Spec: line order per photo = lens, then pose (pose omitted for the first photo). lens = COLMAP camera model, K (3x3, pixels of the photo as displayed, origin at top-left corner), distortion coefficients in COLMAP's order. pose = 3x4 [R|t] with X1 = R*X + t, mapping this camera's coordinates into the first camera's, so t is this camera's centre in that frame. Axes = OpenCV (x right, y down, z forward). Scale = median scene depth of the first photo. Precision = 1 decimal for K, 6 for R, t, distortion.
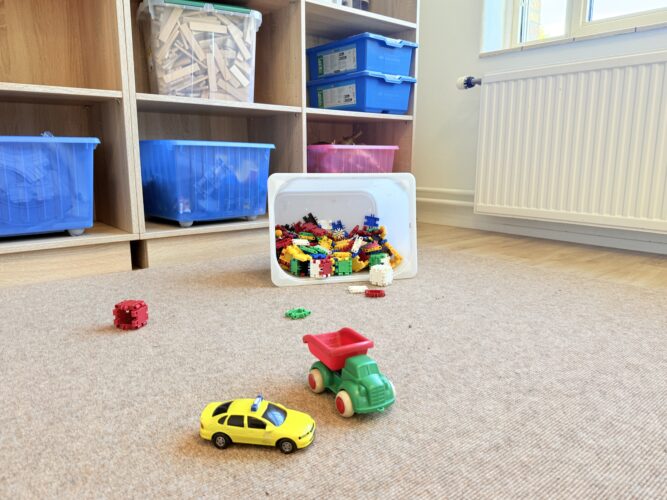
lens RADIAL K [[493.1, 0, 333.5], [0, 493.1, 250.0], [0, 0, 1]] dist [-0.001275, -0.000447]
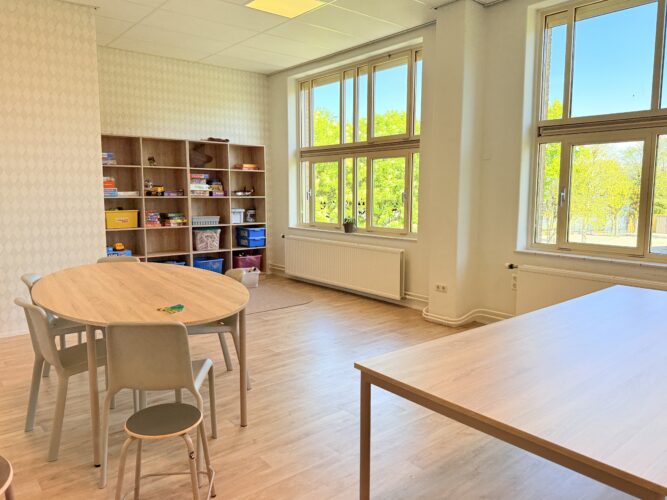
lens RADIAL K [[499.9, 0, 333.5], [0, 499.9, 250.0], [0, 0, 1]] dist [-0.000393, -0.000081]
pose [[0.999990, 0.000145, -0.004453, 0.775874], [-0.000485, 0.997087, -0.076270, 0.024777], [0.004429, 0.076272, 0.997077, -3.011263]]
